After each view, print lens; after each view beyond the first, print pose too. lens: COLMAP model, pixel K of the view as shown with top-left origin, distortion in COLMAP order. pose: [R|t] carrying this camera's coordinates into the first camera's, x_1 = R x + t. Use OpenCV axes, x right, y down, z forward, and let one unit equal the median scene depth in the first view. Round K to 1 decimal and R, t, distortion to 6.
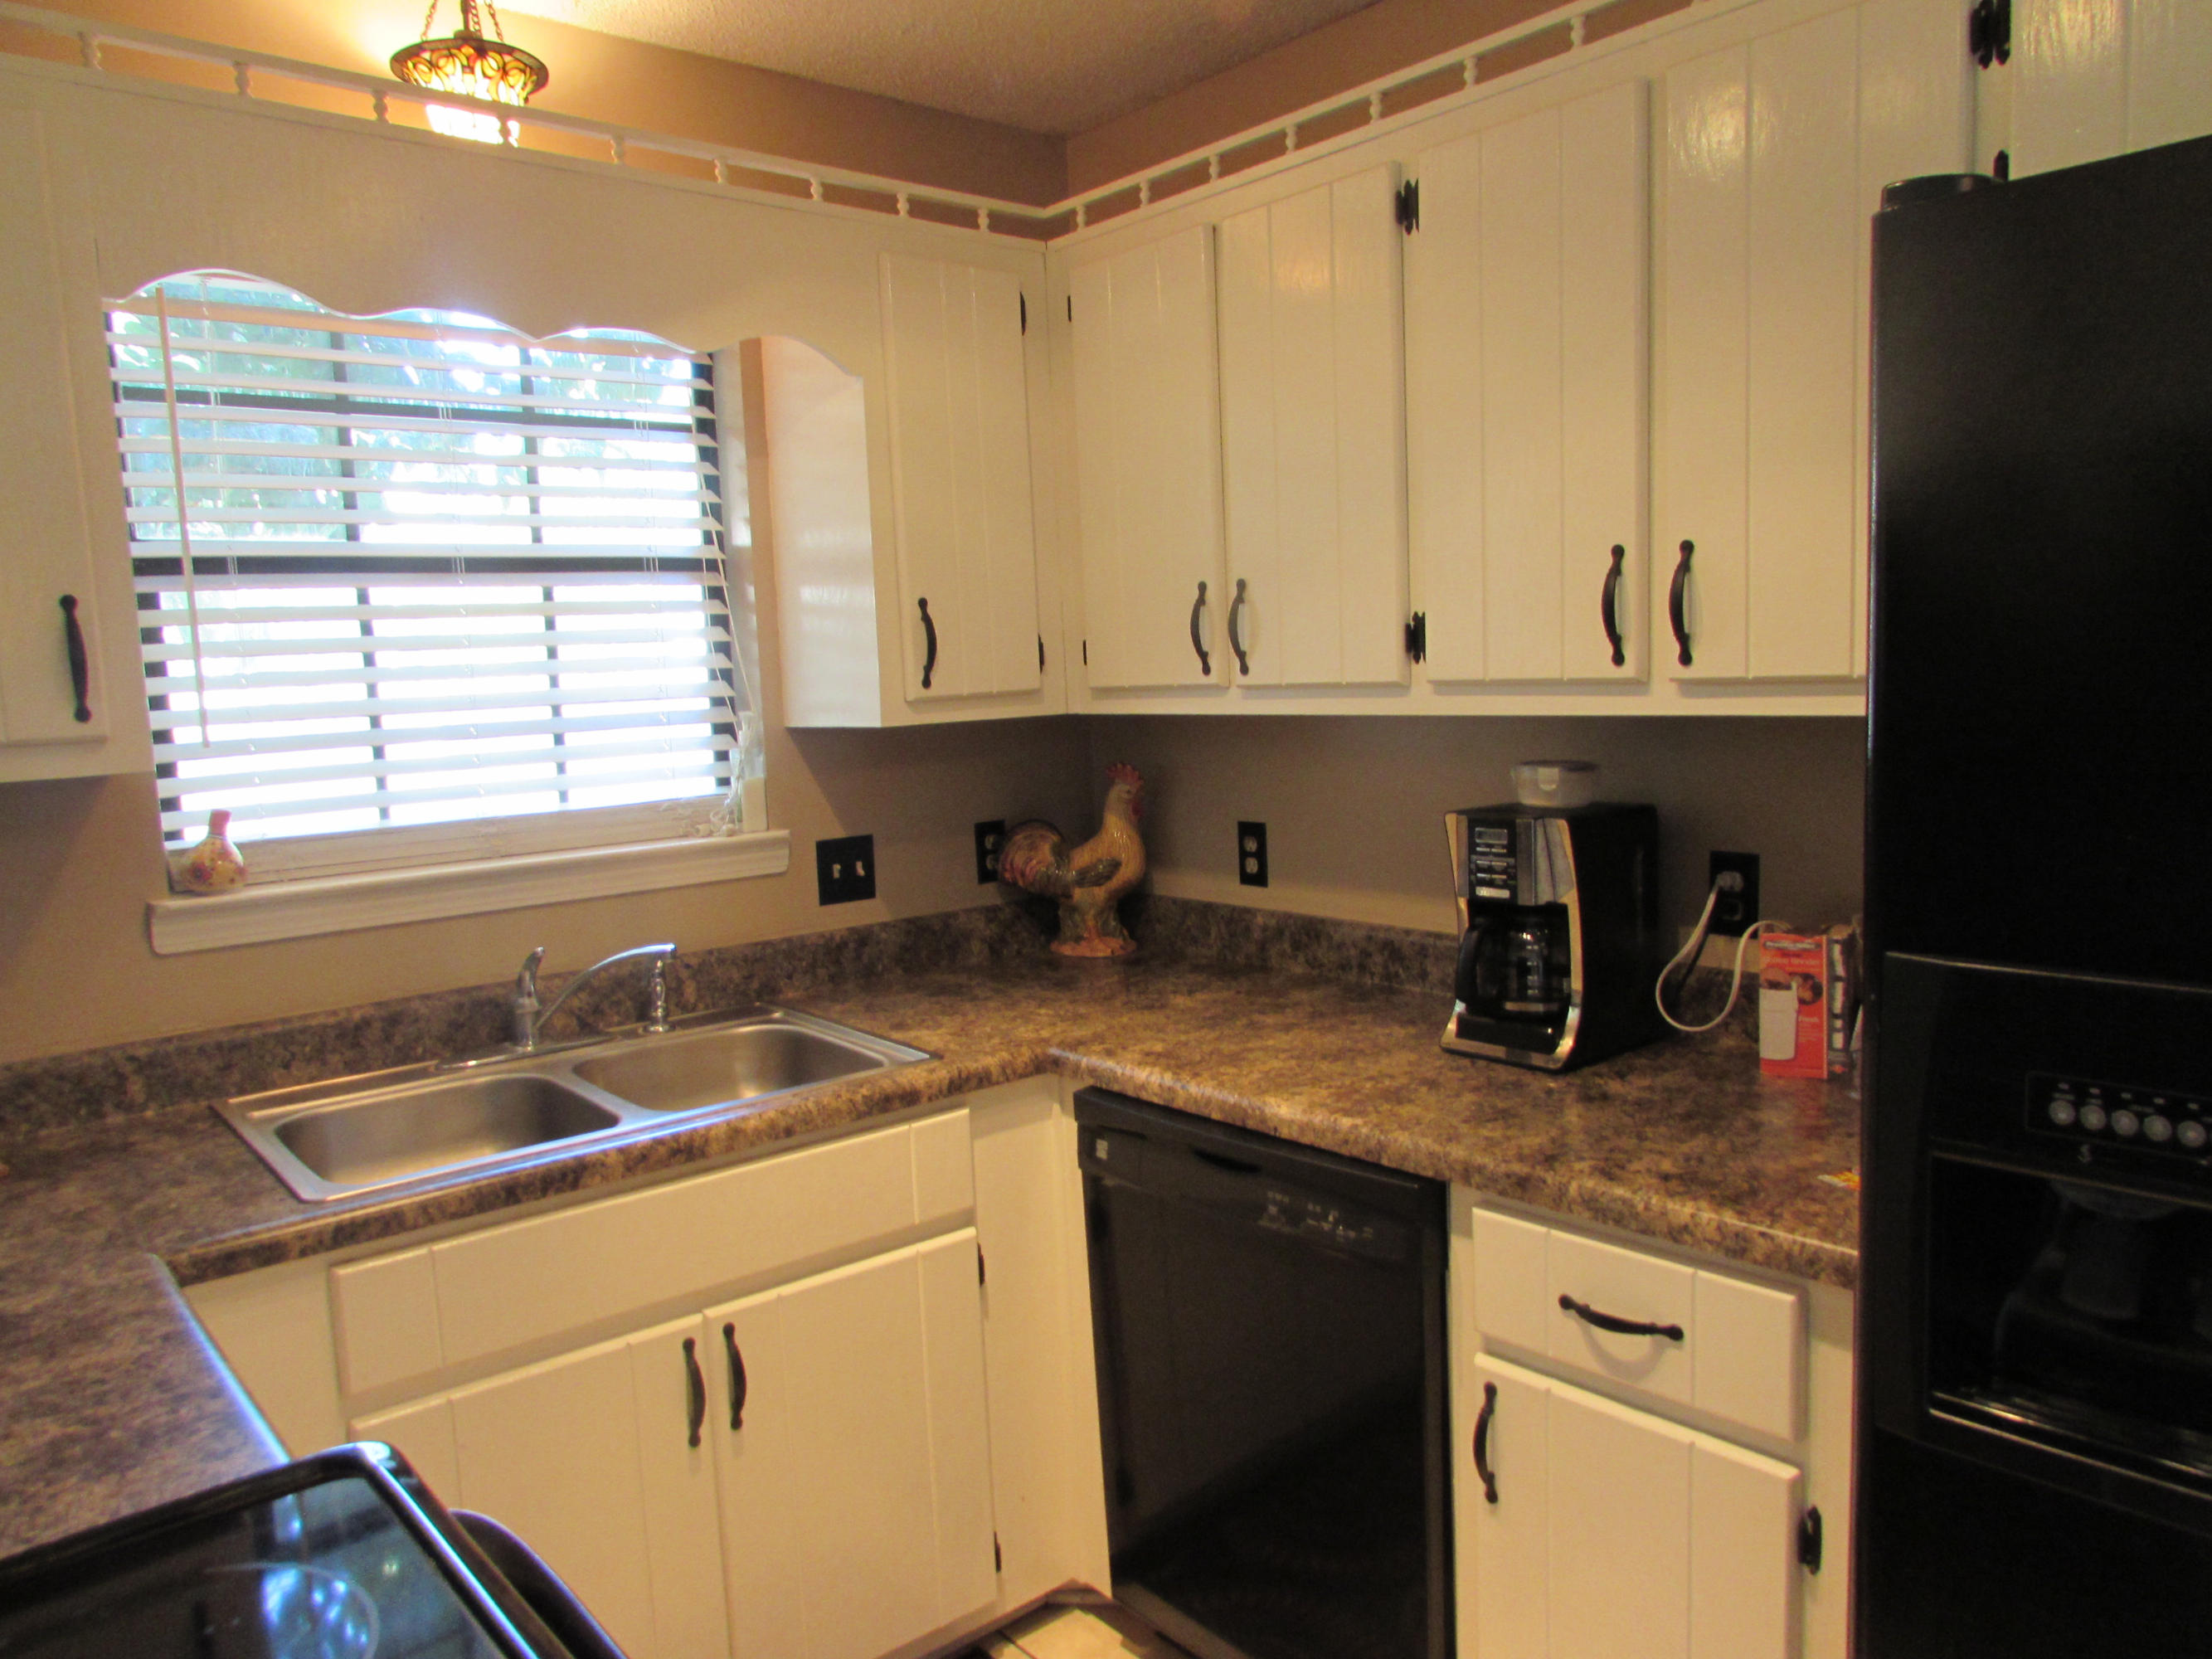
lens RADIAL K [[1573.4, 0, 1105.5], [0, 1573.4, 842.4], [0, 0, 1]] dist [-0.024531, 0.004733]
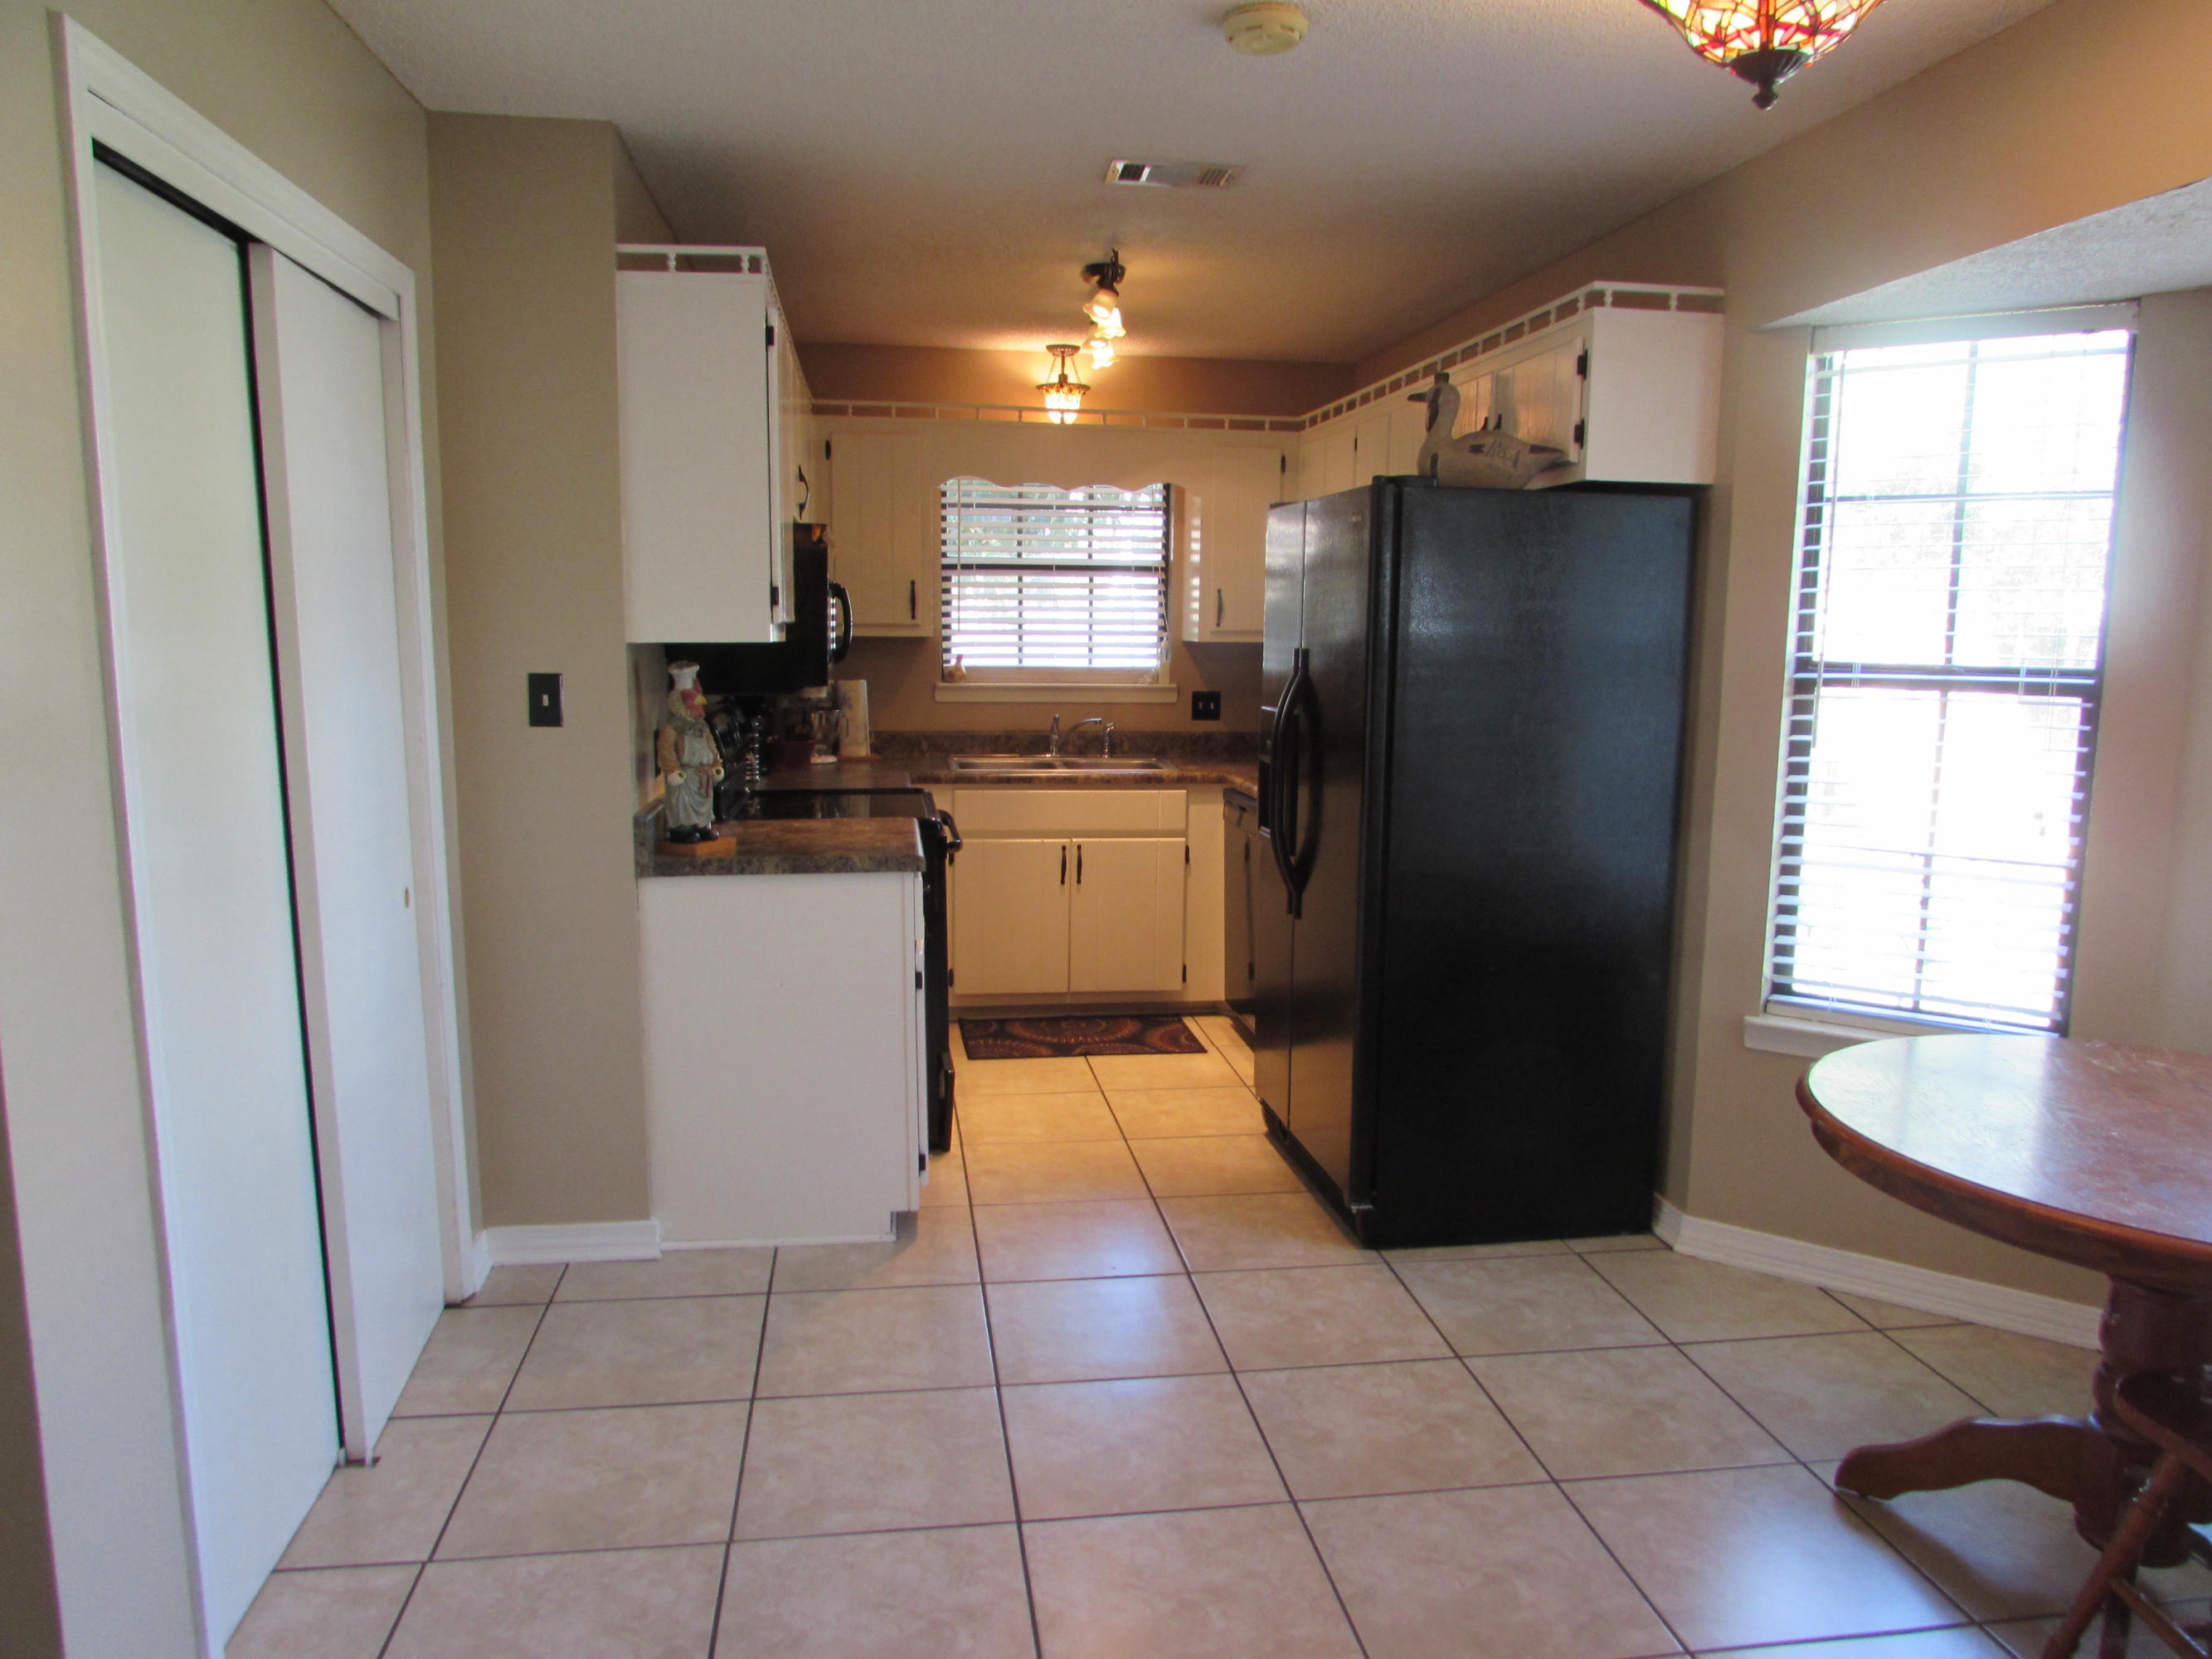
lens RADIAL K [[1573.4, 0, 1112.7], [0, 1573.4, 830.2], [0, 0, 1]] dist [-0.024531, 0.004733]
pose [[0.847957, 0.123792, -0.515408, 1.118956], [-0.108933, 0.992290, 0.059112, 0.093457], [0.518751, 0.006021, 0.854904, -1.229943]]
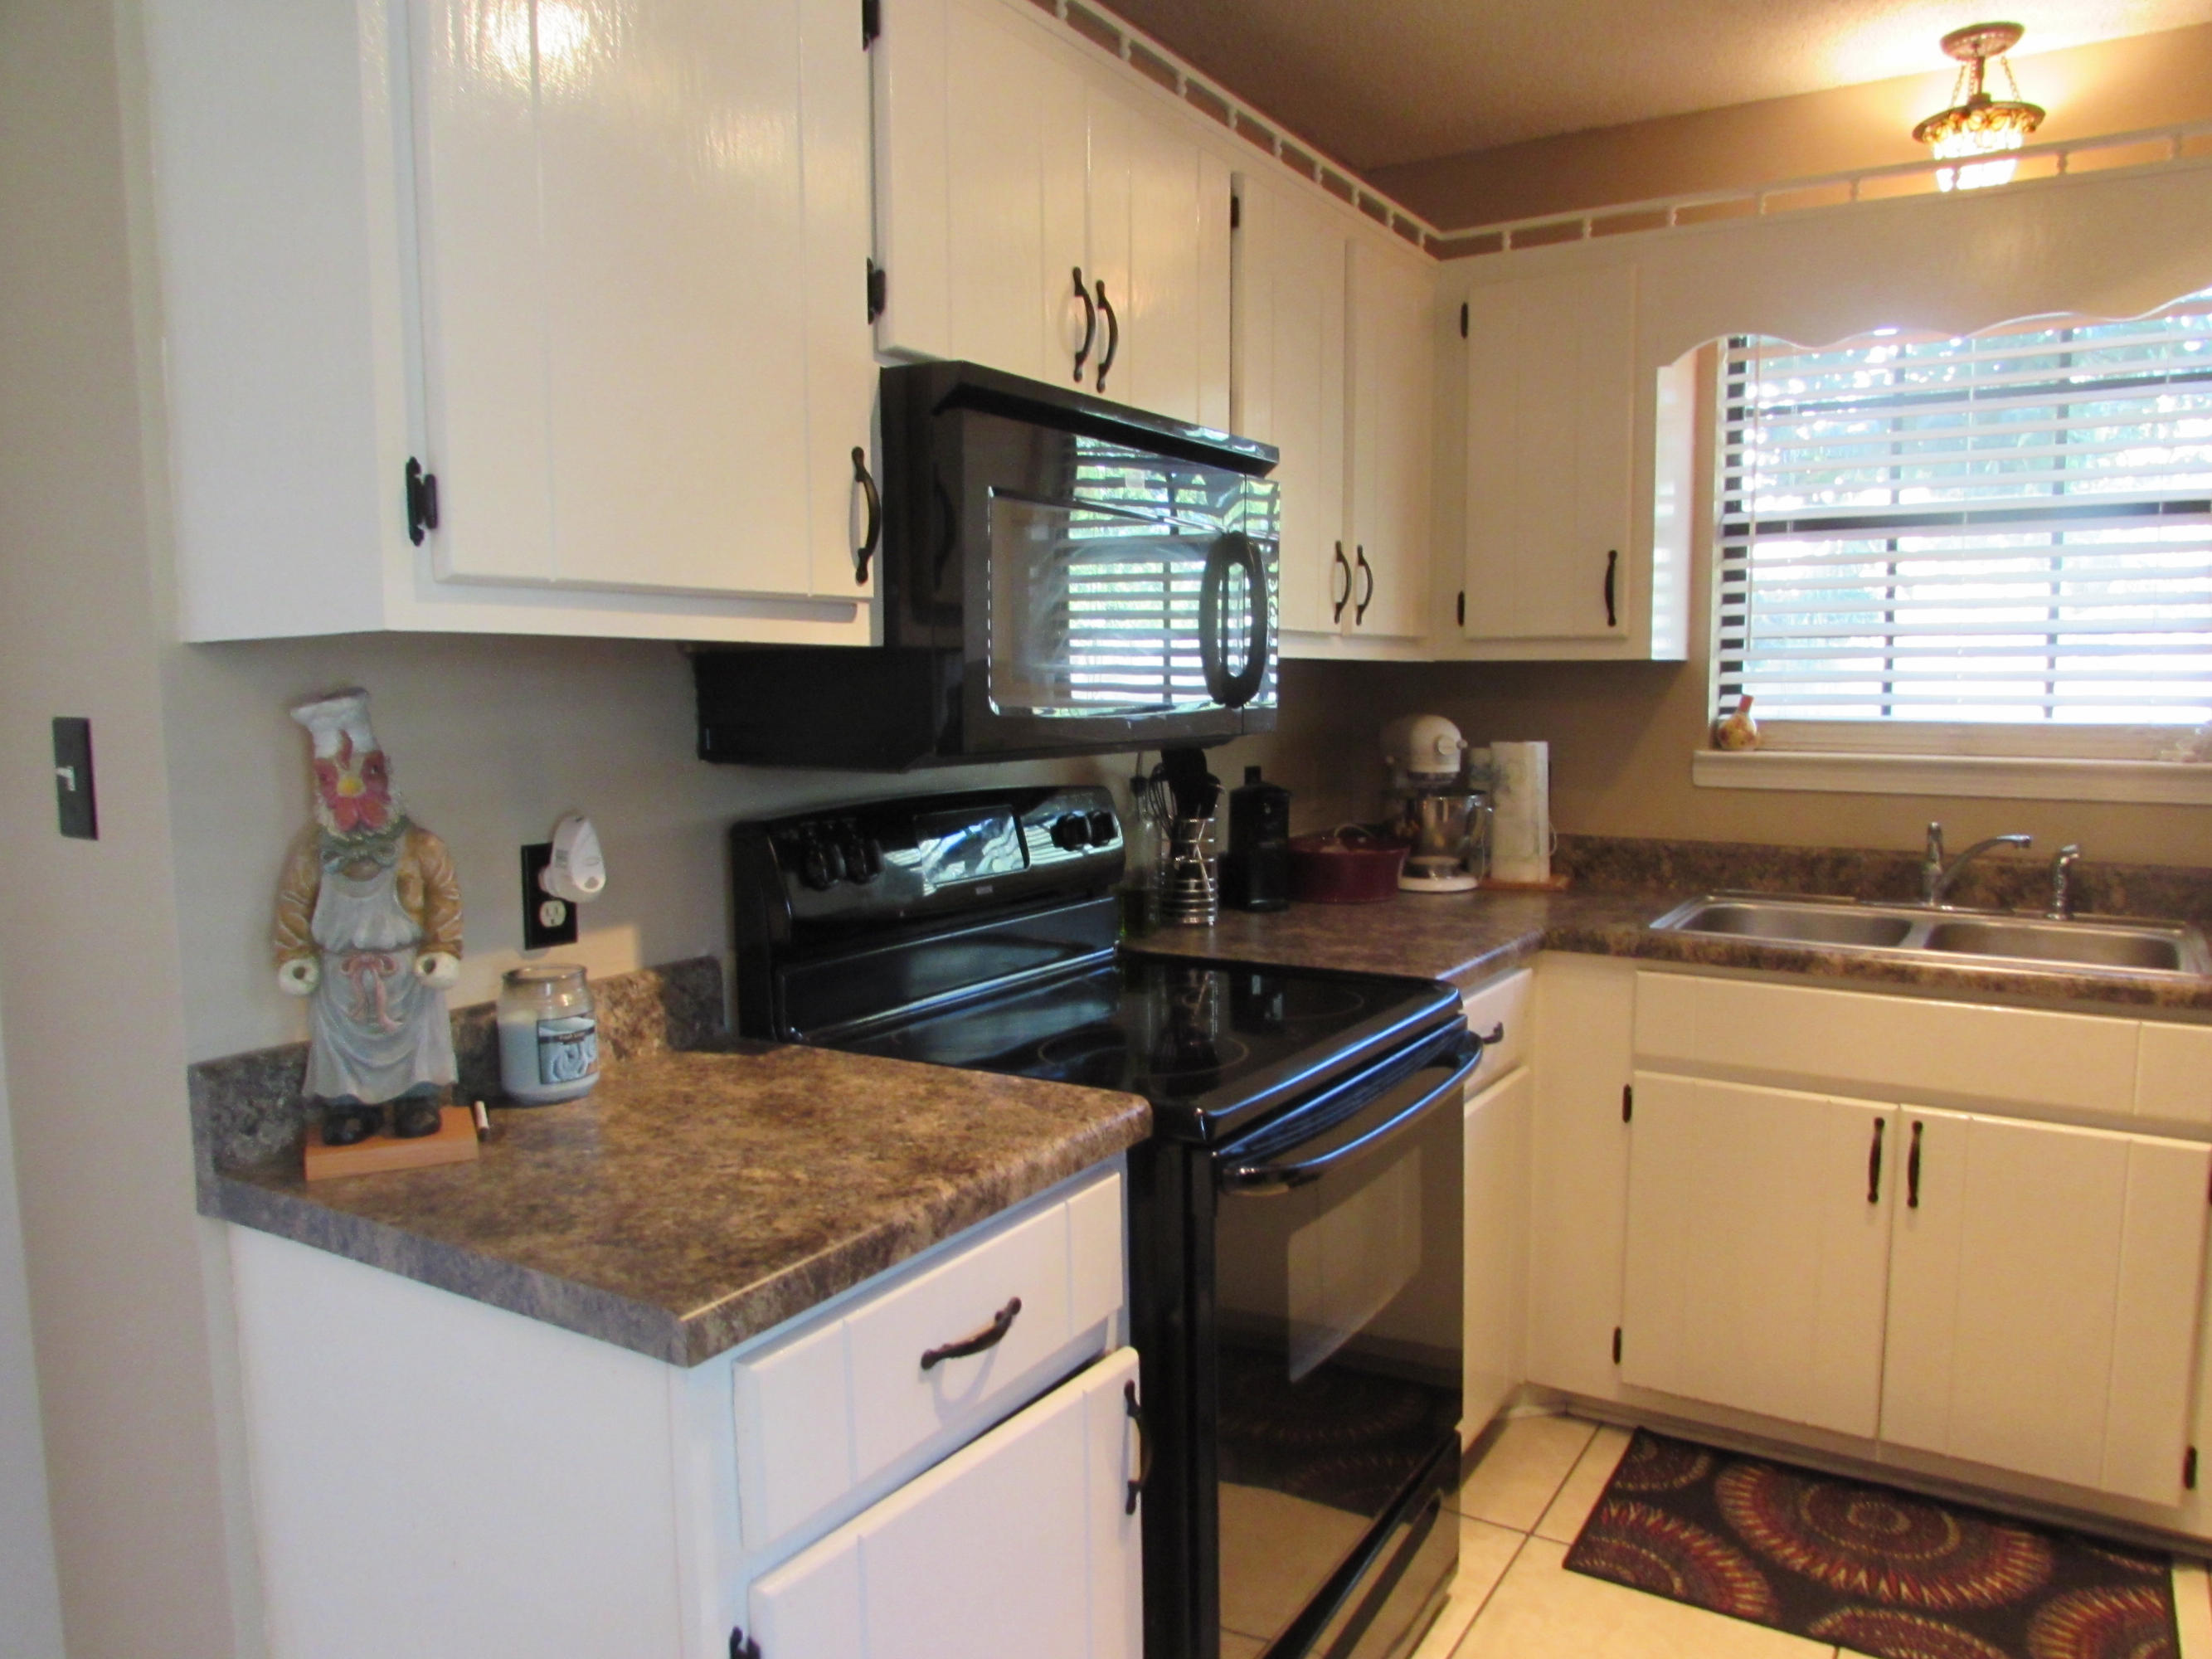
lens RADIAL K [[1573.4, 0, 1112.0], [0, 1573.4, 842.4], [0, 0, 1]] dist [-0.024531, 0.004733]
pose [[0.306265, 0.144756, -0.940876, 0.620178], [-0.118200, 0.986505, 0.113301, 0.018977], [0.944579, 0.076511, 0.319242, -0.021614]]
